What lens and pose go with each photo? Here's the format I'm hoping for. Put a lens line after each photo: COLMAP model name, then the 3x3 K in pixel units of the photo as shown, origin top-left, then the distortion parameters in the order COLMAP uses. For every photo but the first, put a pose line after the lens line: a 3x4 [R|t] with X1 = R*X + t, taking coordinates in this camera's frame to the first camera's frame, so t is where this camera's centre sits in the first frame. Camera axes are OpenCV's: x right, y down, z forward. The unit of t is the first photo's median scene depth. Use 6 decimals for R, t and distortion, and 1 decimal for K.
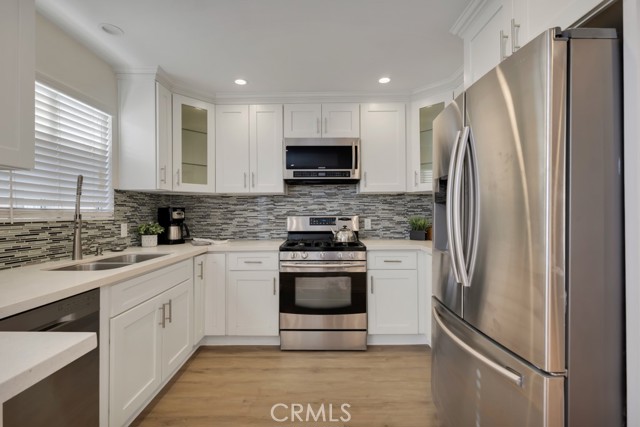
lens RADIAL K [[291.0, 0, 316.1], [0, 291.0, 213.5], [0, 0, 1]] dist [0.008618, -0.003757]
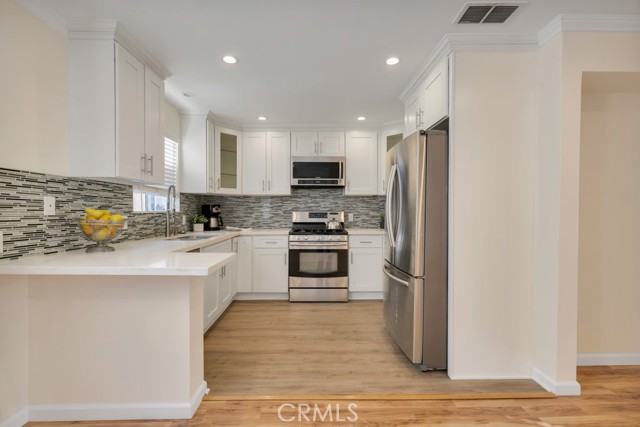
lens RADIAL K [[291.0, 0, 314.7], [0, 291.0, 214.0], [0, 0, 1]] dist [0.008618, -0.003757]
pose [[0.999760, 0.005589, 0.021185, -0.026281], [-0.005845, 0.999911, 0.012034, 0.005041], [-0.021116, -0.012155, 0.999703, -0.449508]]
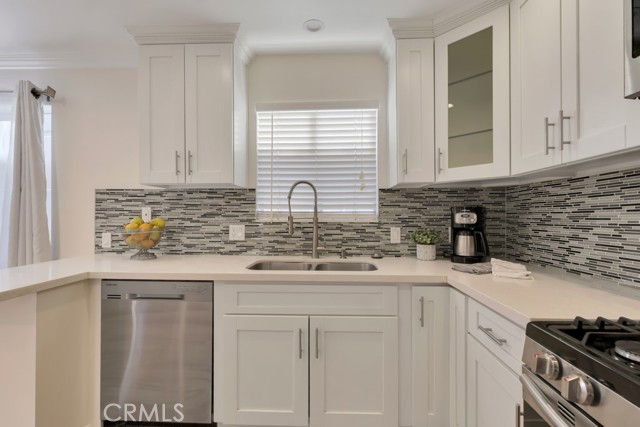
lens RADIAL K [[291.0, 0, 317.2], [0, 291.0, 215.0], [0, 0, 1]] dist [0.008618, -0.003757]
pose [[-0.021669, -0.001434, -0.999764, 0.188757], [-0.000574, 0.999999, -0.001422, -0.000583], [0.999765, 0.000543, -0.021670, 0.729469]]
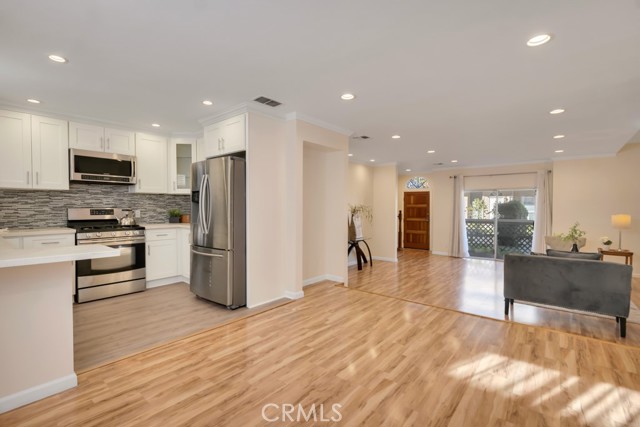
lens RADIAL K [[291.0, 0, 321.2], [0, 291.0, 211.3], [0, 0, 1]] dist [0.008618, -0.003757]
pose [[0.633383, -0.004010, 0.773828, -0.443098], [-0.006558, 0.999923, 0.010549, 0.002980], [-0.773811, -0.011756, 0.633308, -0.751148]]
